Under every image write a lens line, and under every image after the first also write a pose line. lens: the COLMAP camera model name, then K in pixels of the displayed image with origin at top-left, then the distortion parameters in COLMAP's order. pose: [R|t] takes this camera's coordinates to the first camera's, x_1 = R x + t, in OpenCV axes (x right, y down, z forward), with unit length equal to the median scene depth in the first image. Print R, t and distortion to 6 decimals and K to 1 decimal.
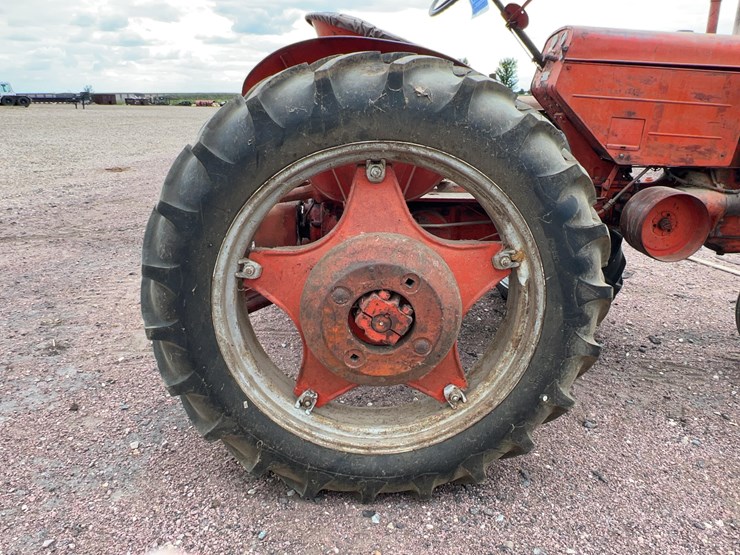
lens RADIAL K [[556.7, 0, 368.7], [0, 556.7, 280.0], [0, 0, 1]] dist [0.049417, -0.052492]
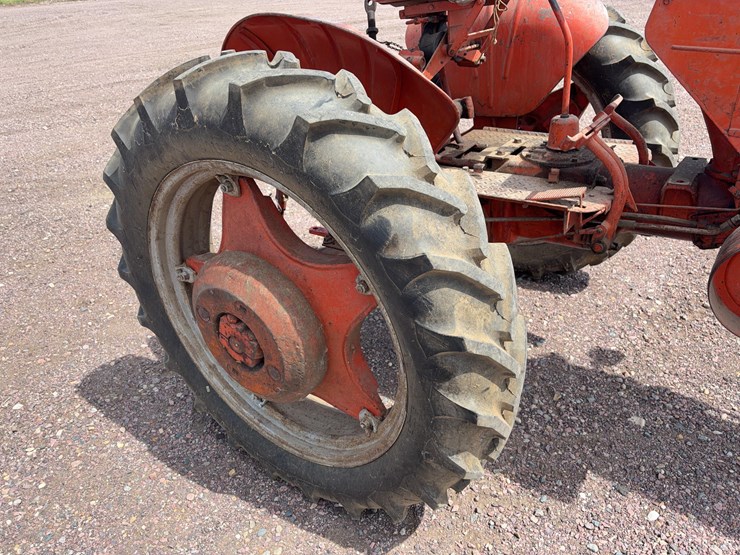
lens RADIAL K [[556.7, 0, 374.1], [0, 556.7, 283.4], [0, 0, 1]] dist [0.049417, -0.052492]
pose [[0.769925, 0.080685, -0.633013, 0.781151], [0.032498, 0.985730, 0.165169, -0.174470], [0.637306, -0.147739, 0.756316, 0.404099]]
